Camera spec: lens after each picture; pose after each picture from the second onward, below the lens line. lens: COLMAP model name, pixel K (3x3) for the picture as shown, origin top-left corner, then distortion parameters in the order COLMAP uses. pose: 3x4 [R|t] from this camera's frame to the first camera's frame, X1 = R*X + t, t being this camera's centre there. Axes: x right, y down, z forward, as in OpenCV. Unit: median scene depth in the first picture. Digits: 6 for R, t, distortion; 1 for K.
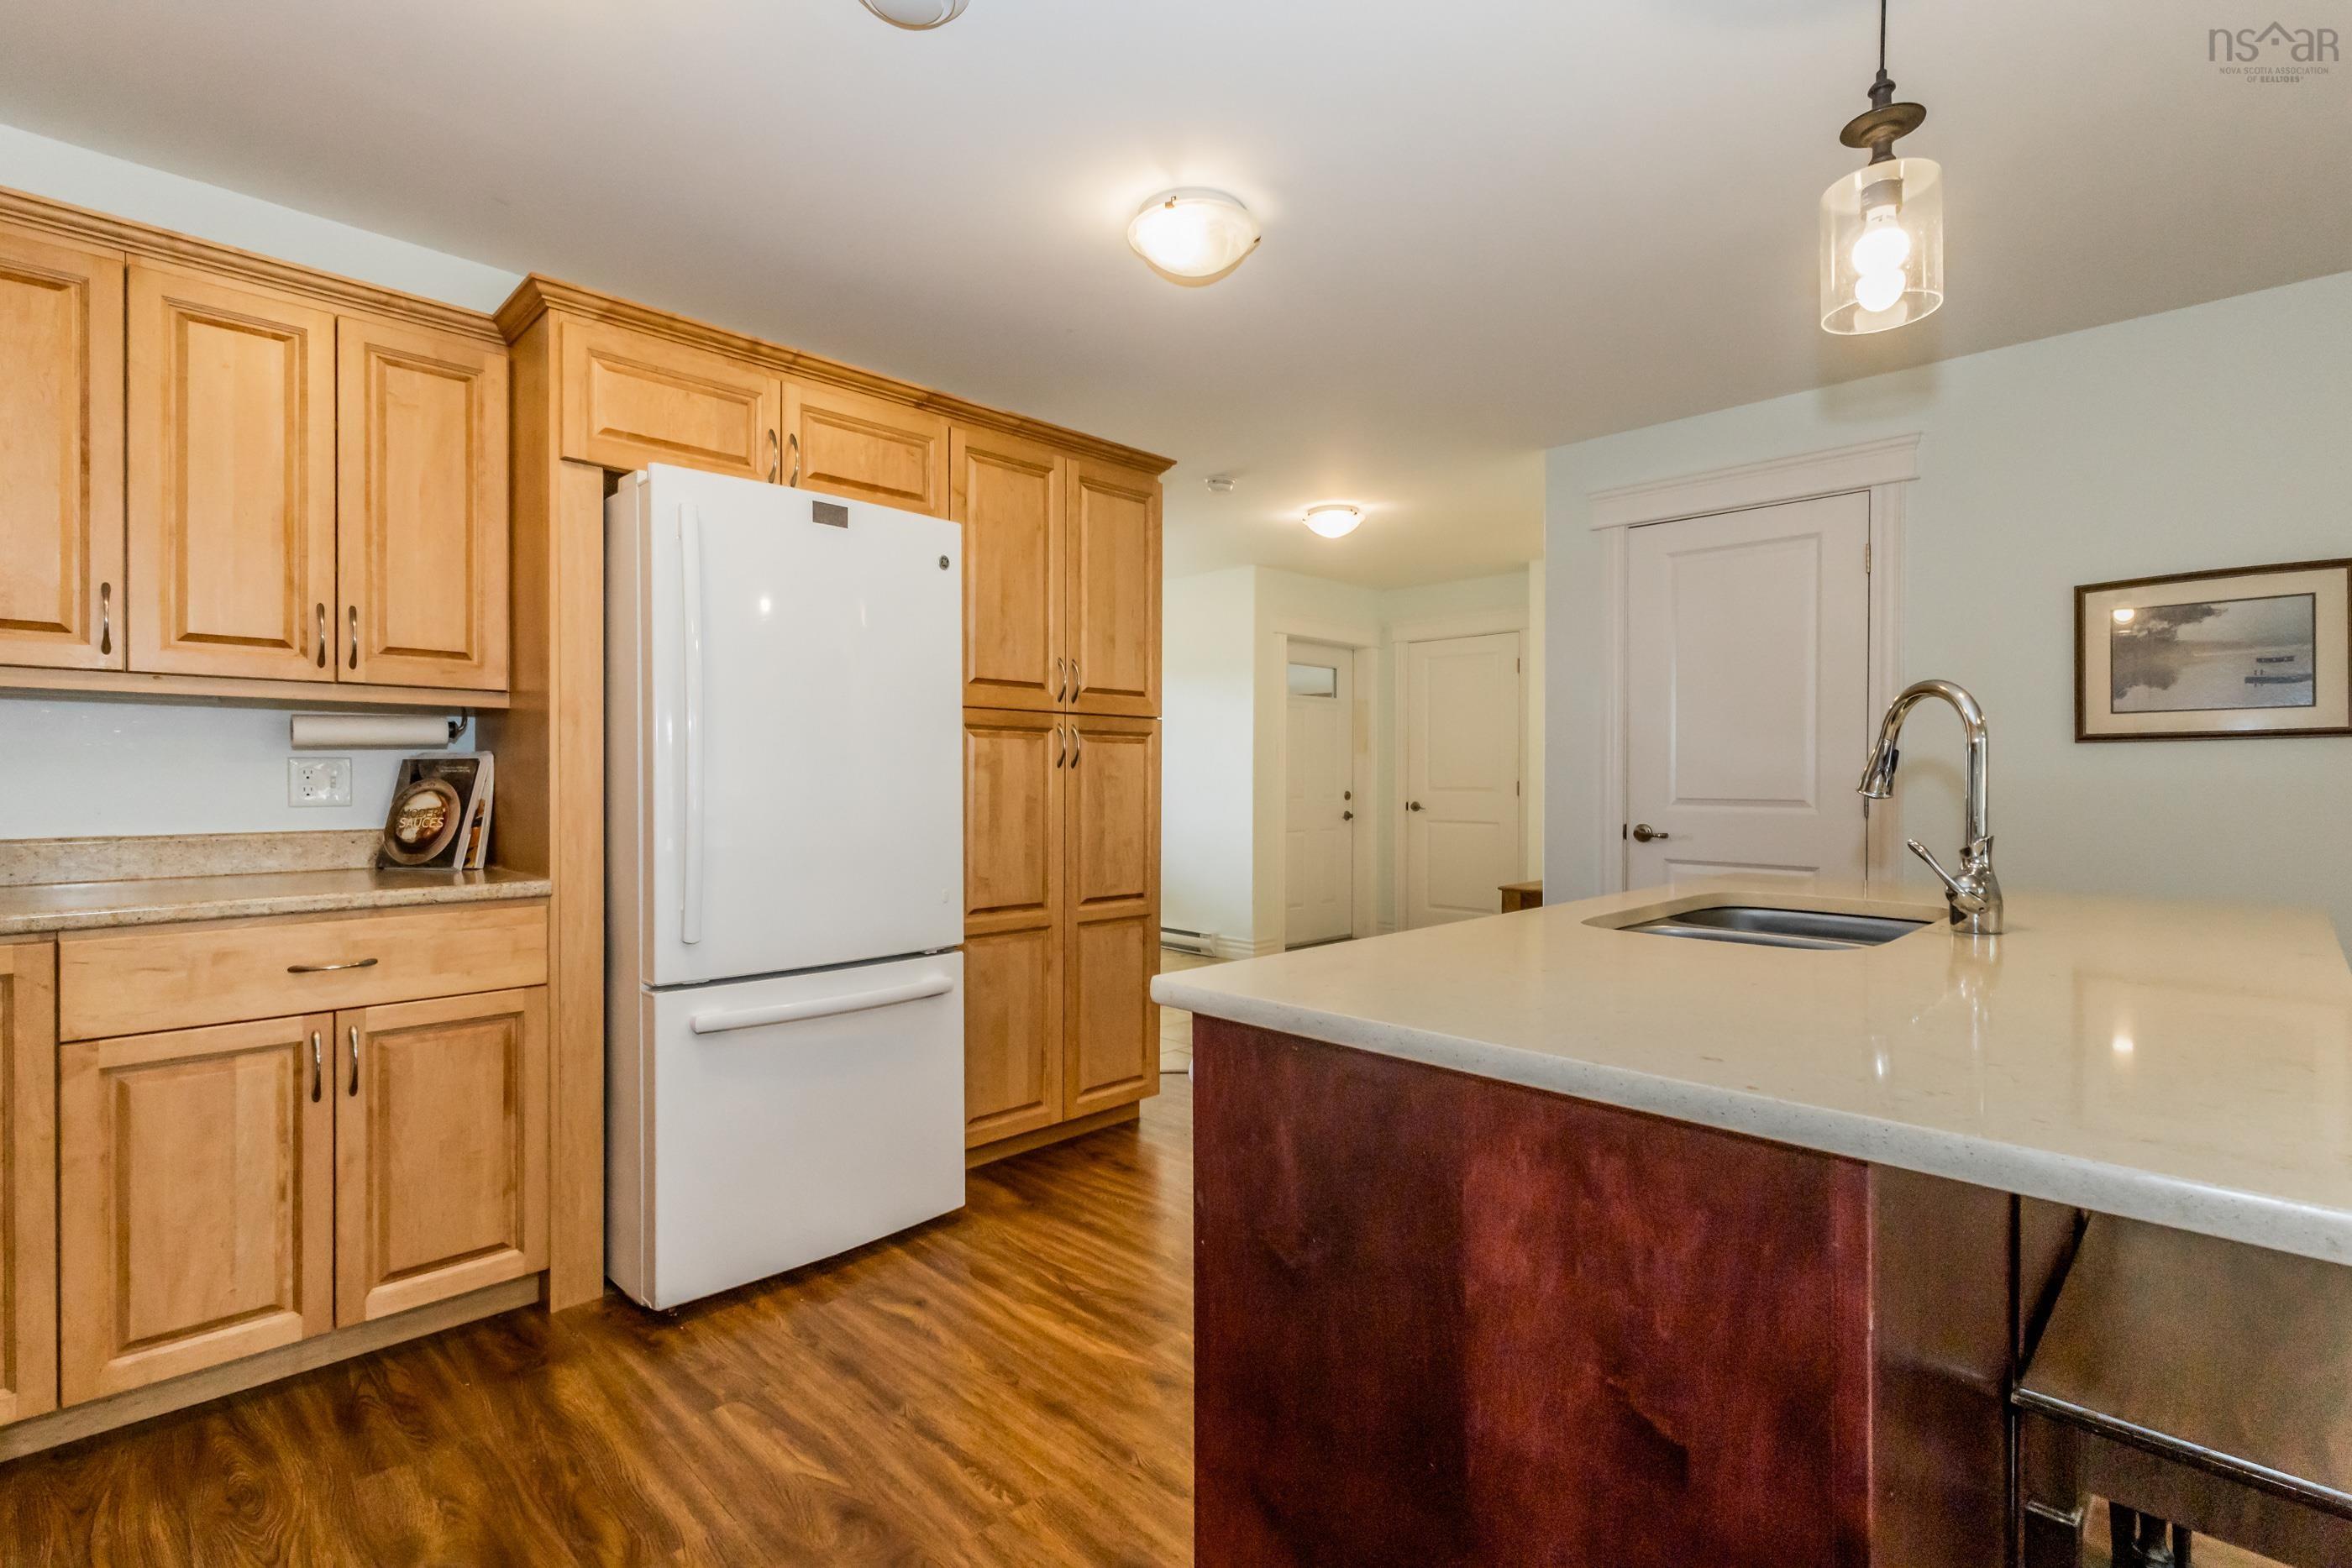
lens RADIAL K [[1081.5, 0, 1166.7], [0, 1081.5, 778.8], [0, 0, 1]] dist [0.002022, 0.000595]
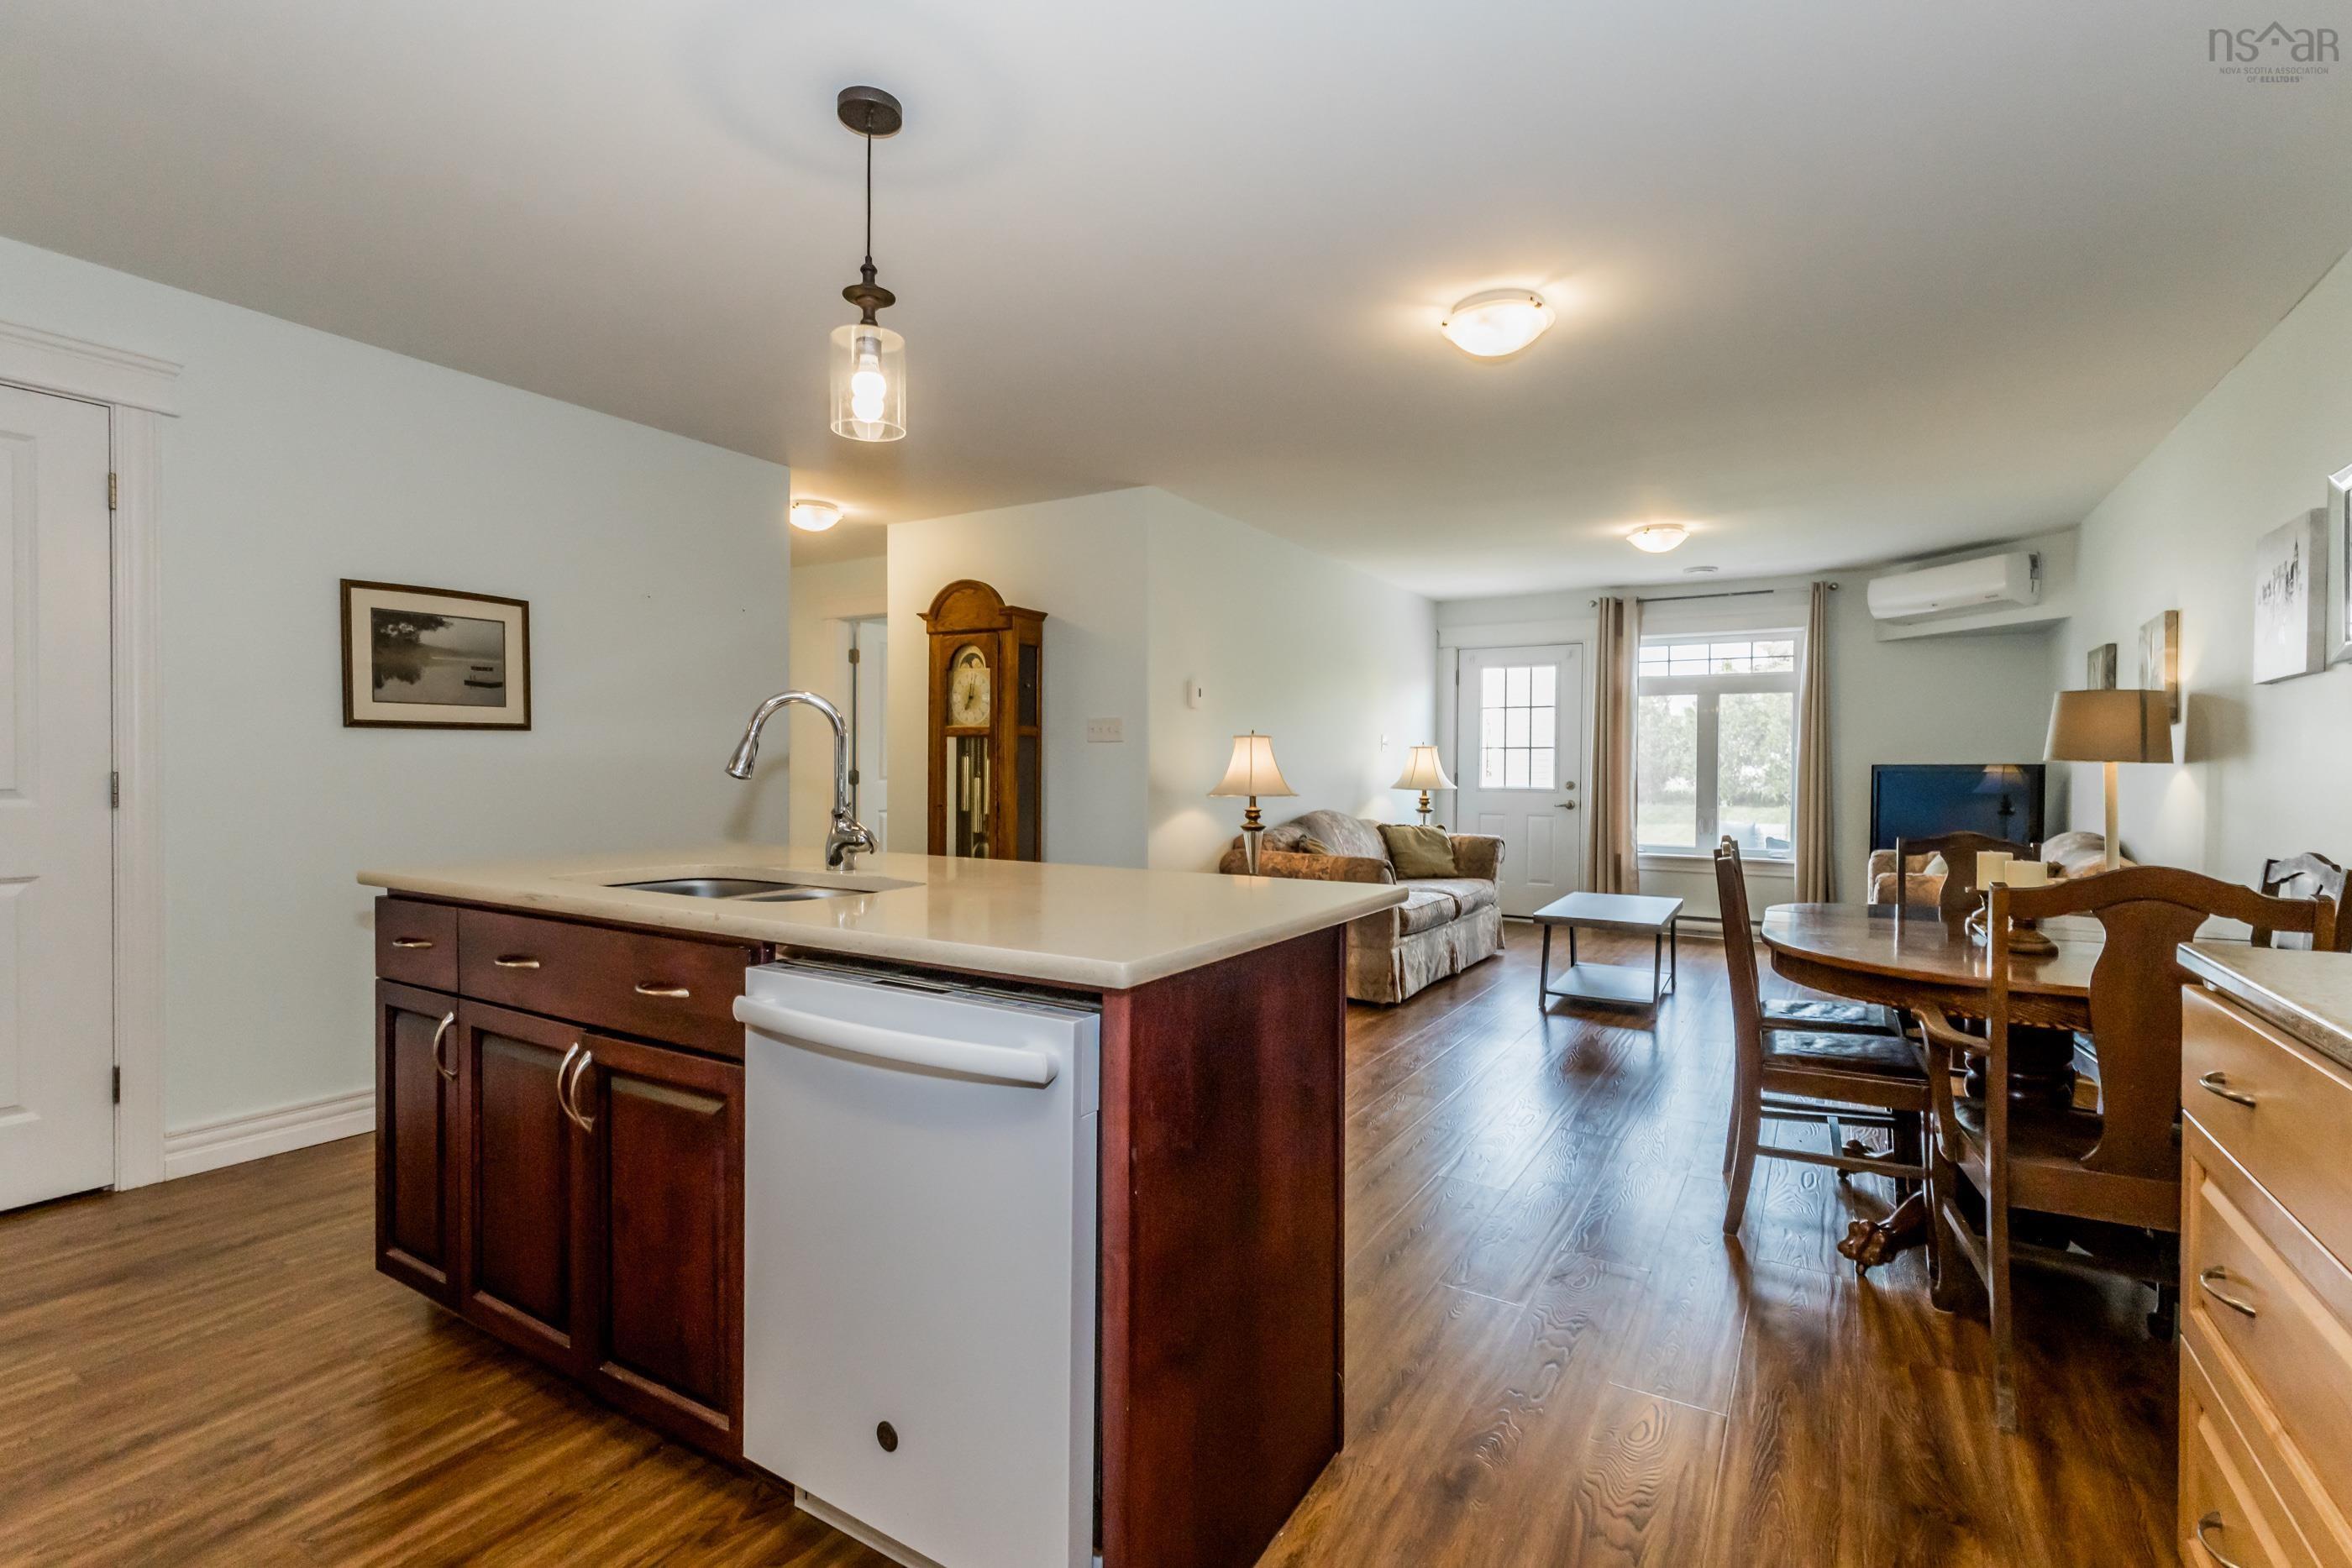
lens RADIAL K [[1081.5, 0, 1175.1], [0, 1081.5, 782.7], [0, 0, 1]] dist [0.002022, 0.000595]
pose [[-0.239810, -0.018179, 0.970650, -0.483266], [-0.002672, 0.999833, 0.018065, 0.000008], [-0.970816, 0.001739, -0.239819, 0.581859]]
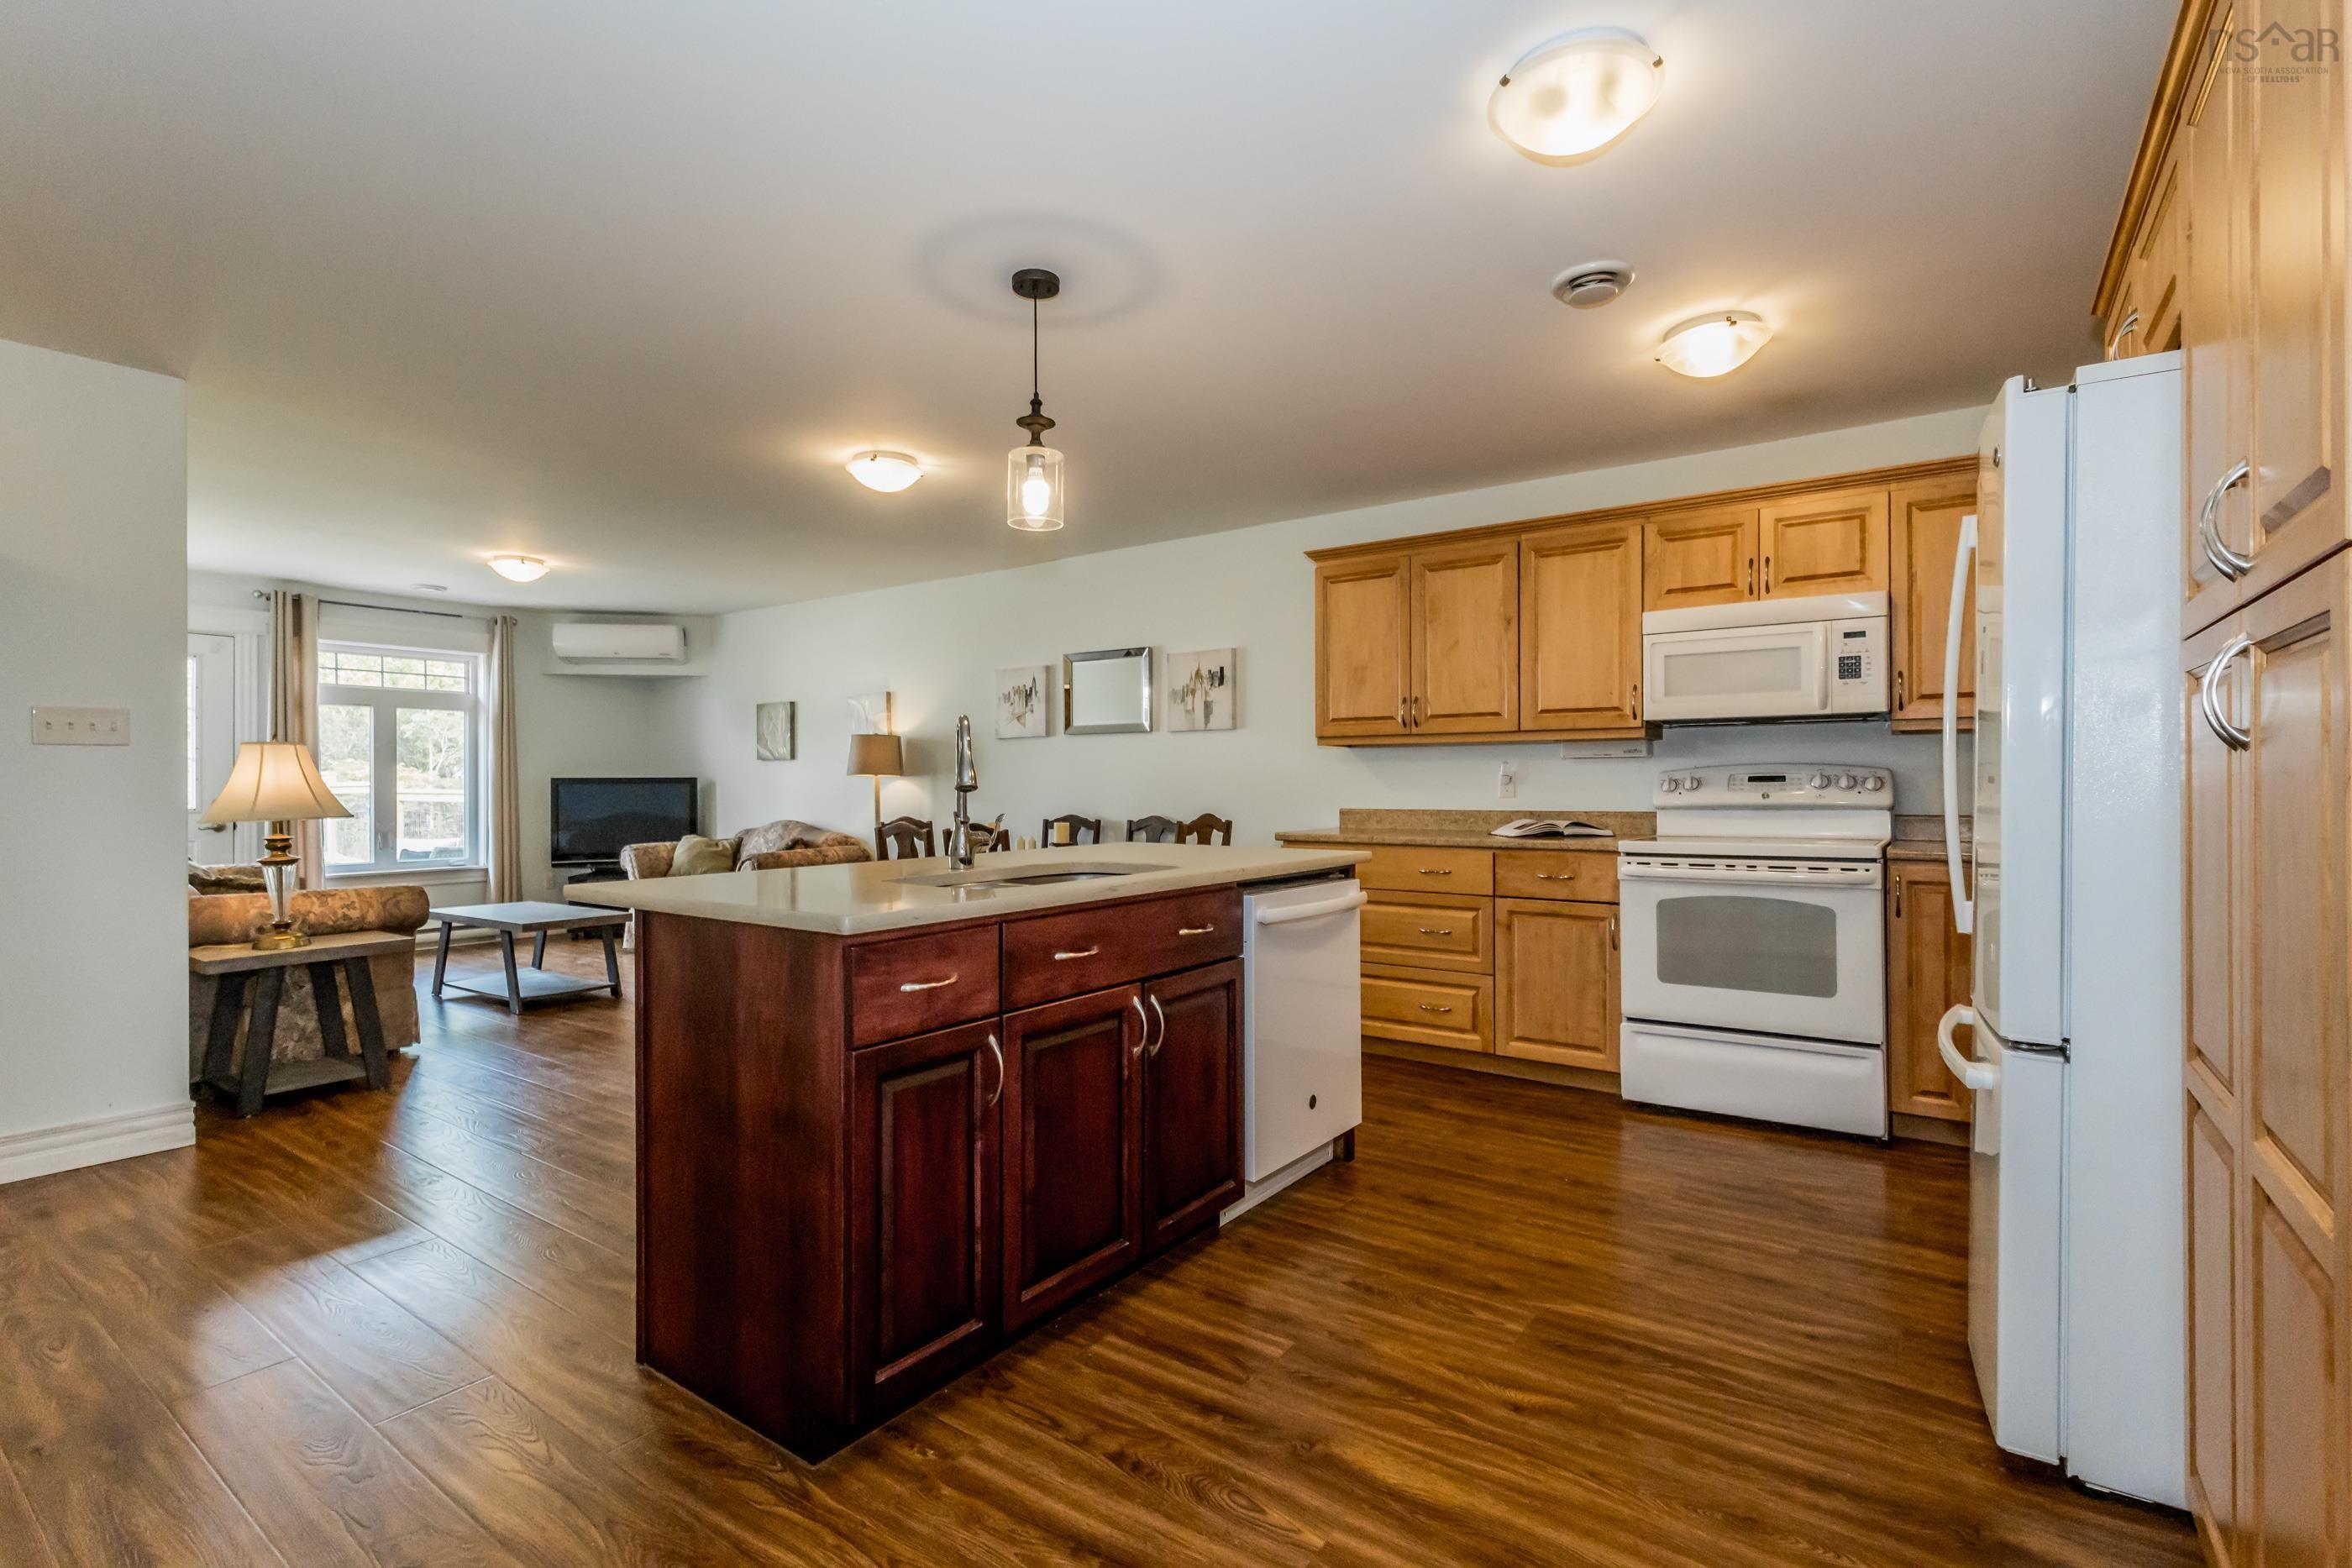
lens RADIAL K [[1081.5, 0, 1173.1], [0, 1081.5, 787.0], [0, 0, 1]] dist [0.002022, 0.000595]
pose [[-0.986125, 0.000992, -0.166004, 0.445625], [-0.000253, 0.999972, 0.007477, 0.001560], [0.166006, 0.007415, -0.986097, 1.729225]]
